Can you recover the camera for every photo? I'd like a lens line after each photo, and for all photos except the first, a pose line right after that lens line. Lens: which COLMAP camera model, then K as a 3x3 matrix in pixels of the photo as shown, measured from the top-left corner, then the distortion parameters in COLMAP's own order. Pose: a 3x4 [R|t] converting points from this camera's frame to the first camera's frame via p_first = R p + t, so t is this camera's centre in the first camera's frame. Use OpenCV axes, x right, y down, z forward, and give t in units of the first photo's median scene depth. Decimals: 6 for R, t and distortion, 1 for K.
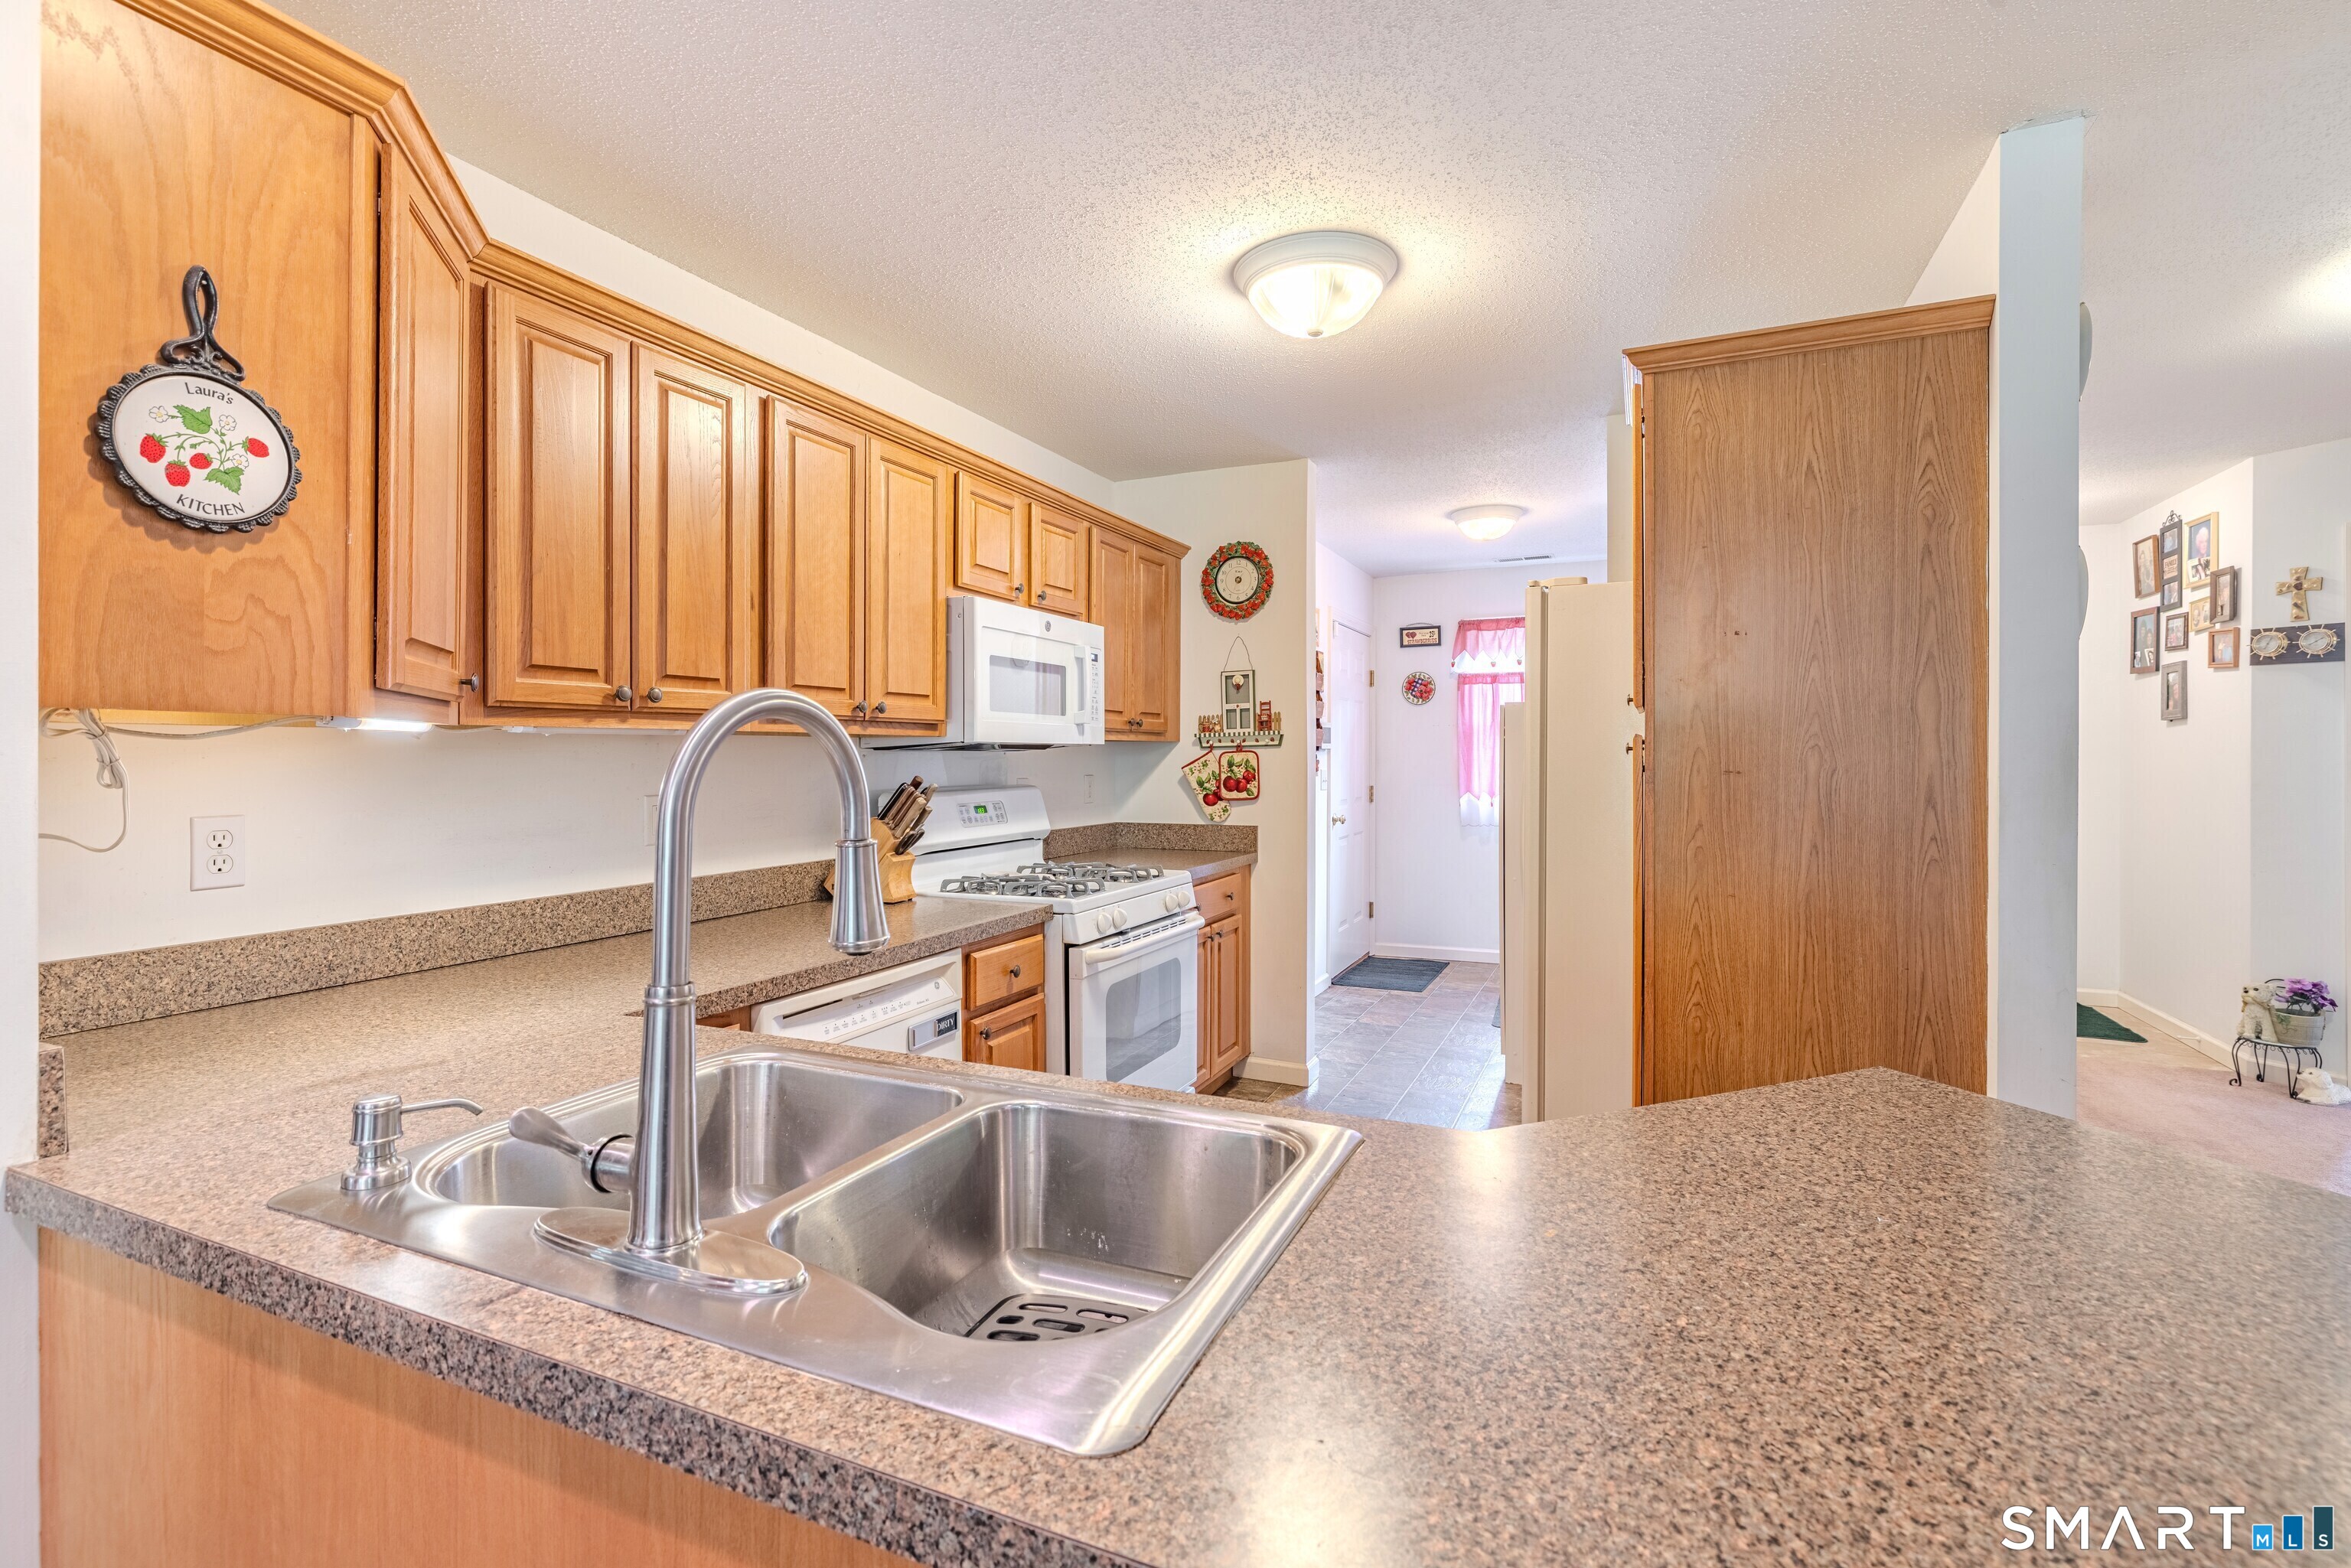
lens RADIAL K [[1058.6, 0, 1168.6], [0, 1058.6, 767.3], [0, 0, 1]] dist [-0.009110, 0.001203]
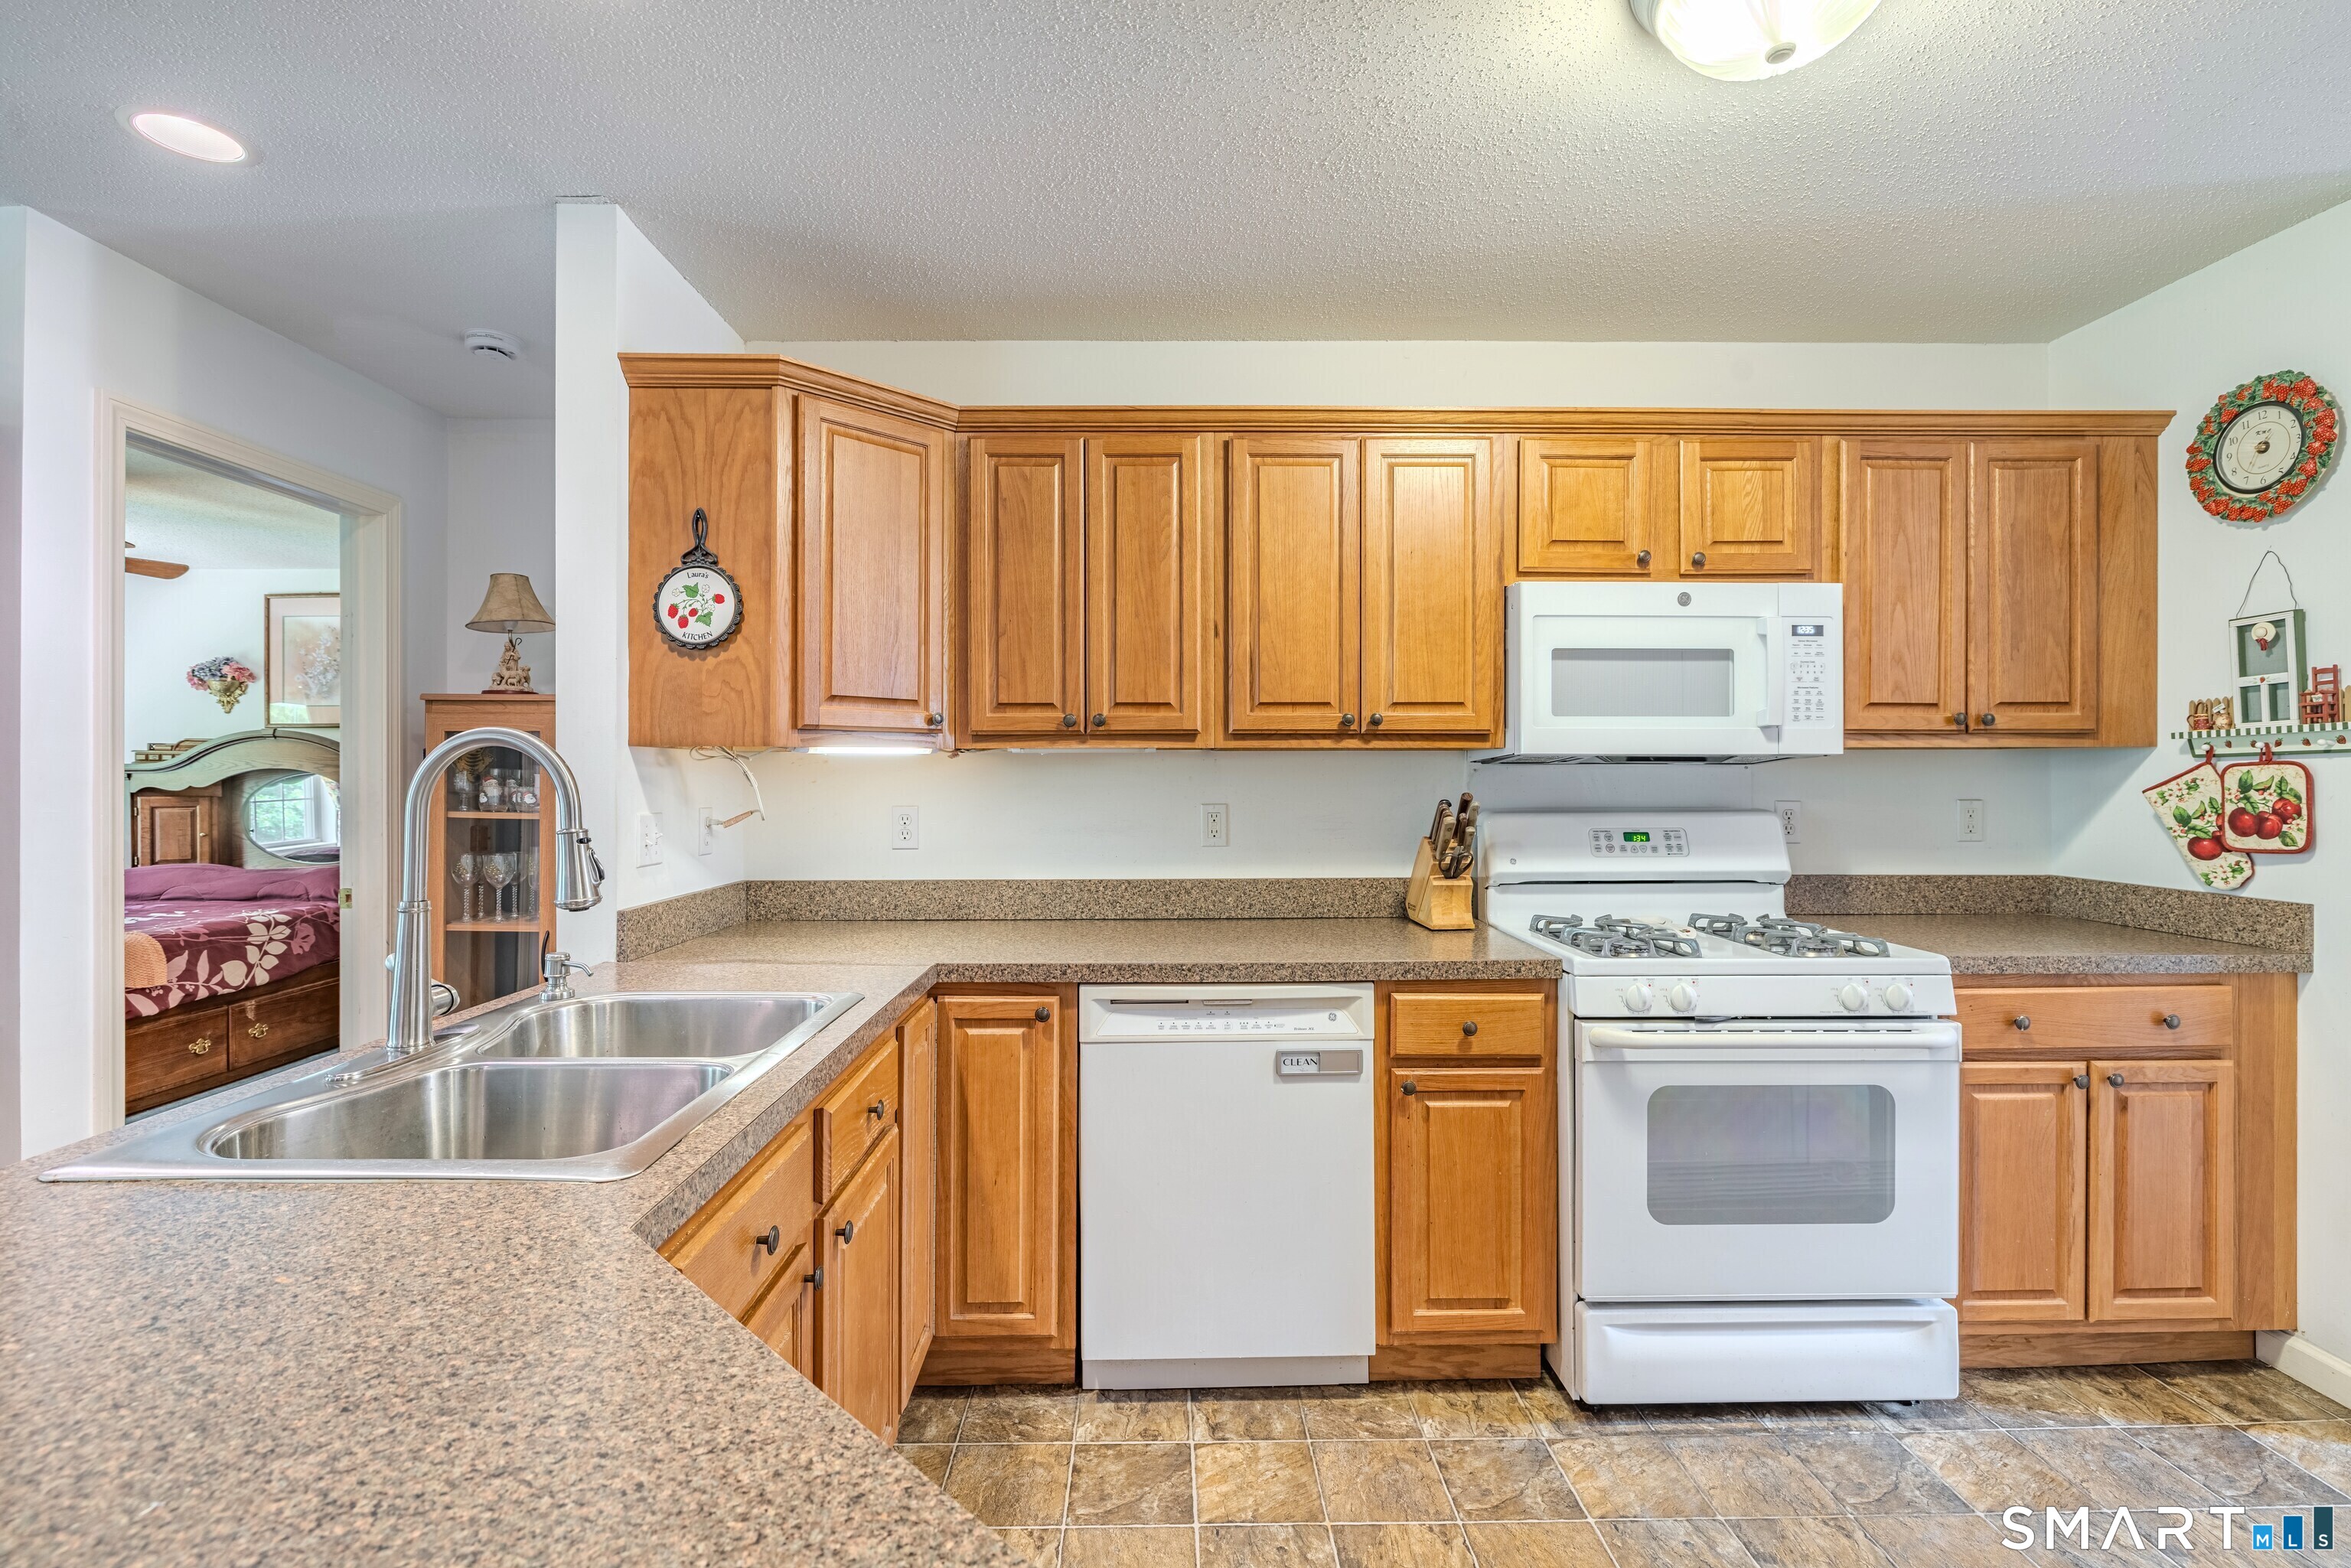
lens RADIAL K [[1058.6, 0, 1179.8], [0, 1058.6, 770.8], [0, 0, 1]] dist [-0.009110, 0.001203]
pose [[0.427303, 0.001739, -0.904107, 0.403592], [-0.010642, 0.999939, -0.003107, -0.004324], [0.904046, 0.010949, 0.427295, 0.343596]]
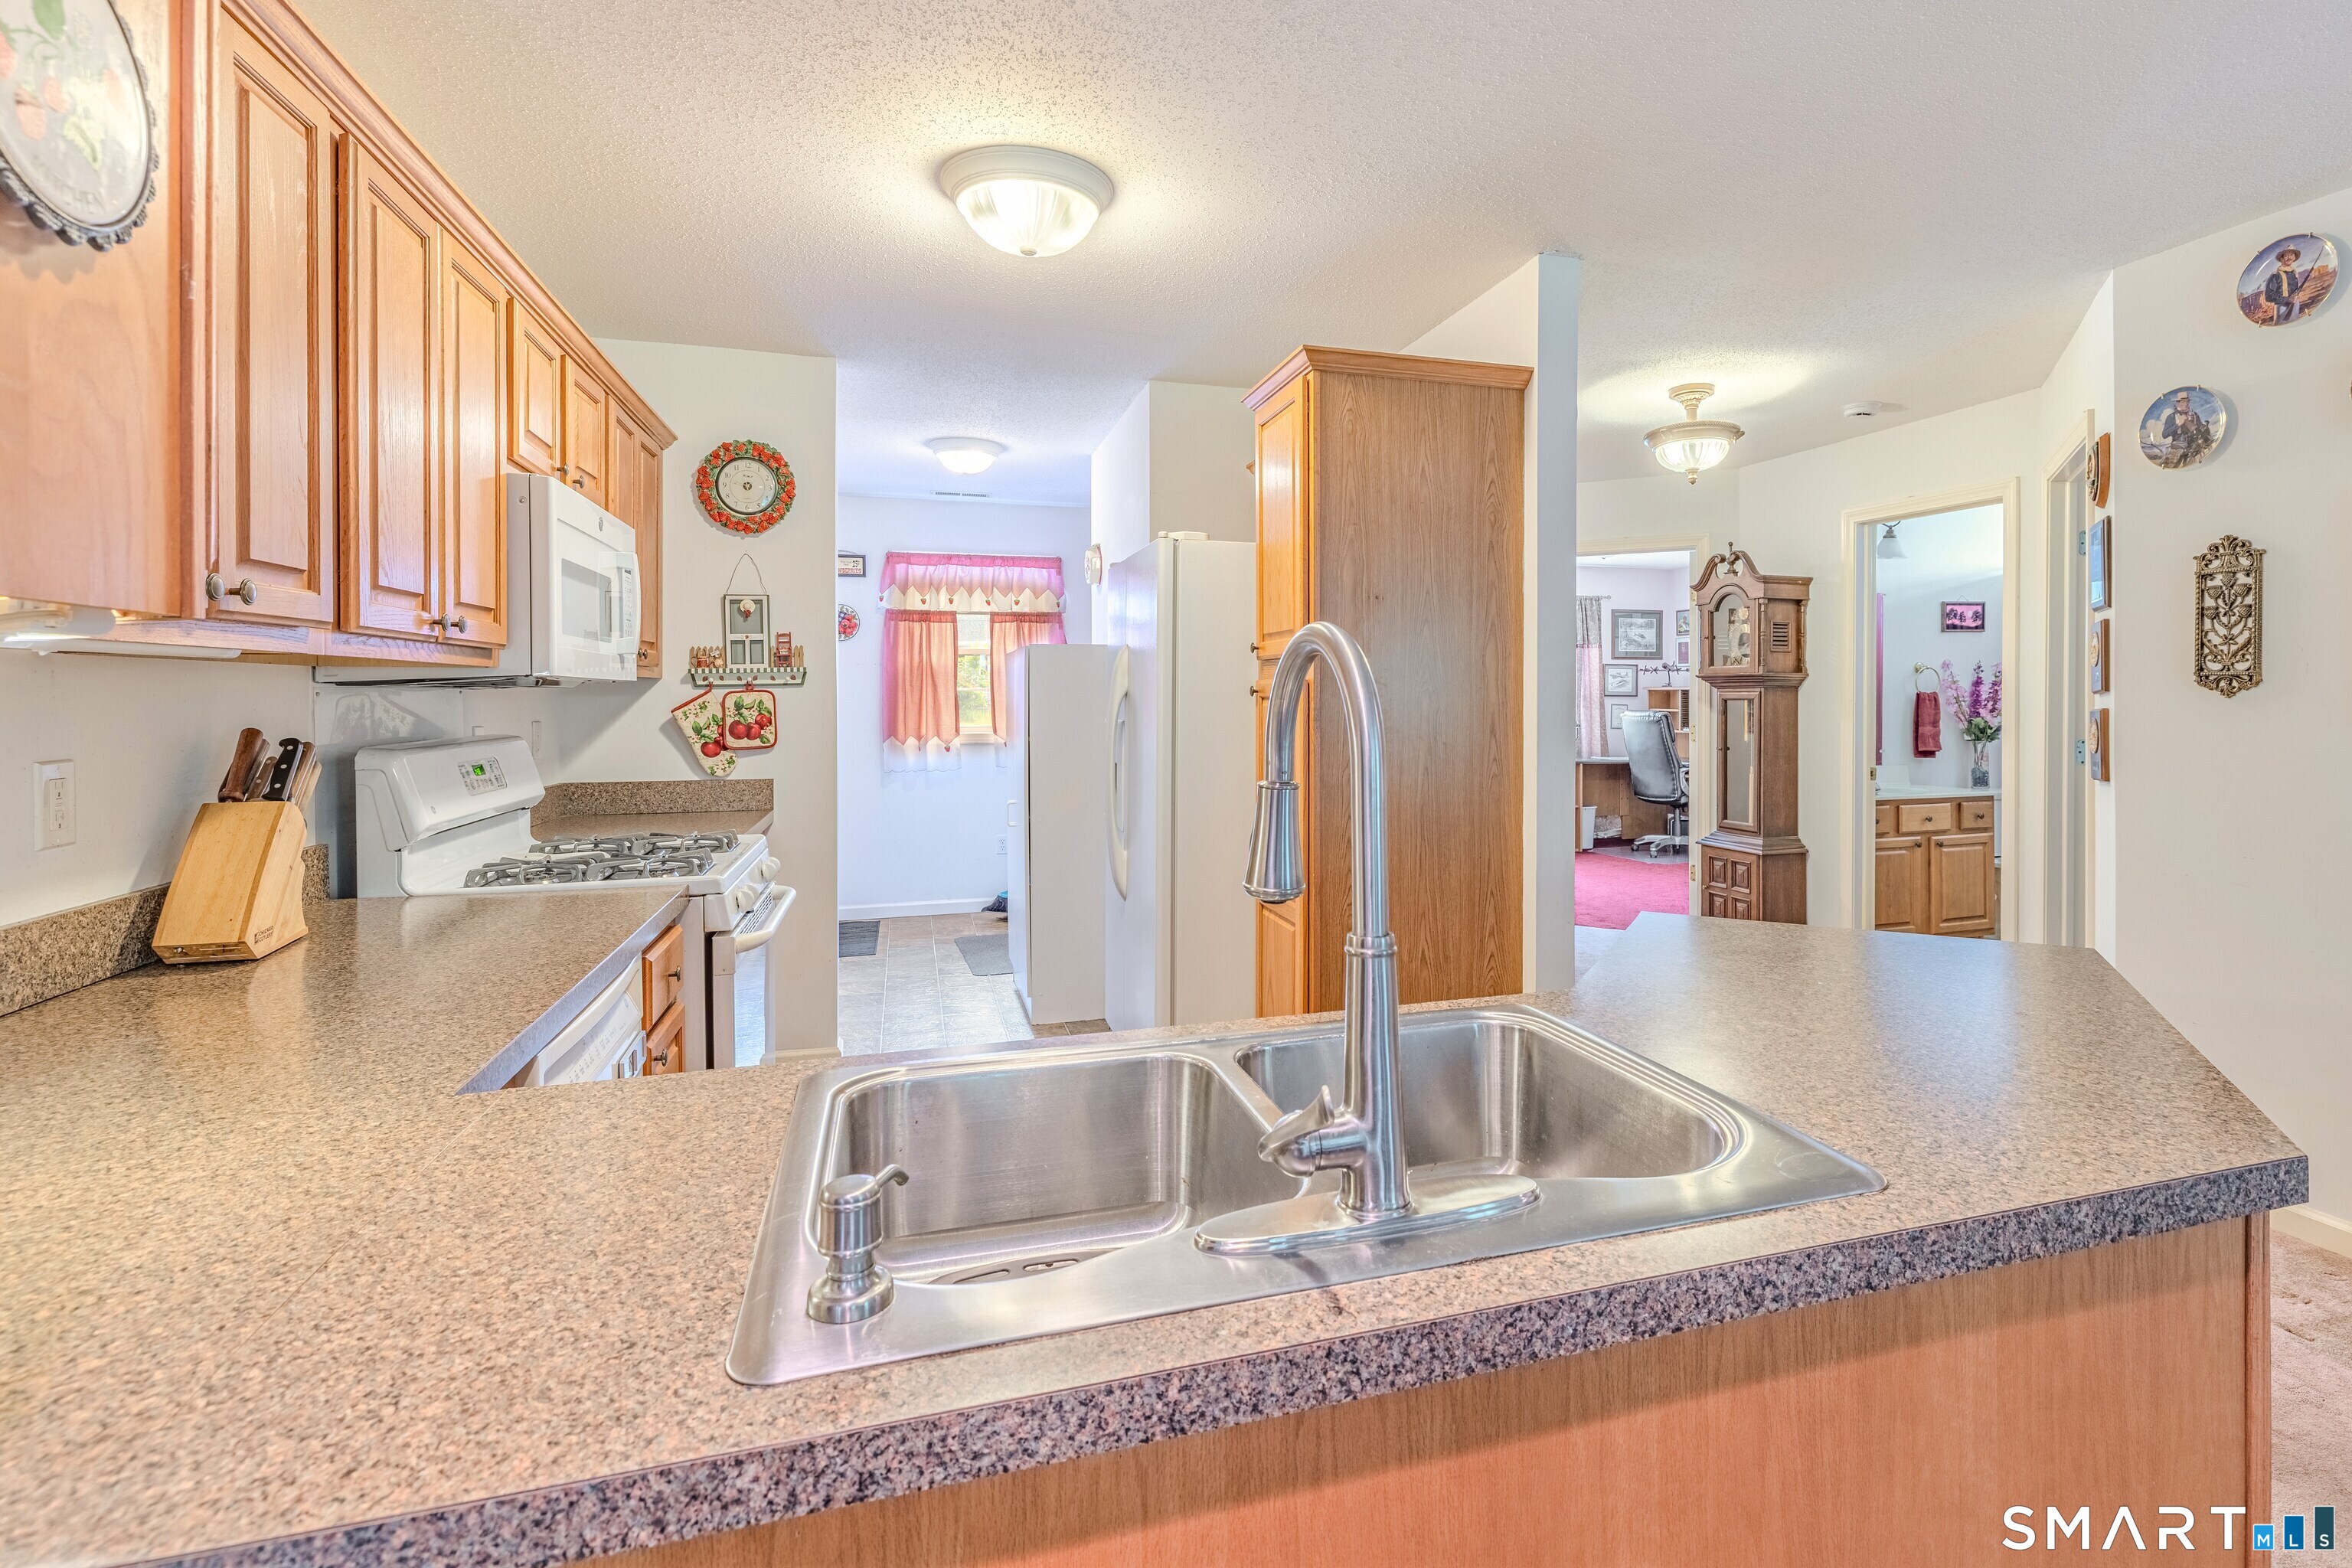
lens RADIAL K [[1136.8, 0, 1264.2], [0, 1136.8, 710.9], [0, 0, 1]] dist [-0.003059, 0.001908]
pose [[0.740509, -0.004961, 0.672028, -0.302638], [0.004495, 0.999987, 0.002429, 0.000461], [-0.672031, 0.001222, 0.740522, 0.075488]]
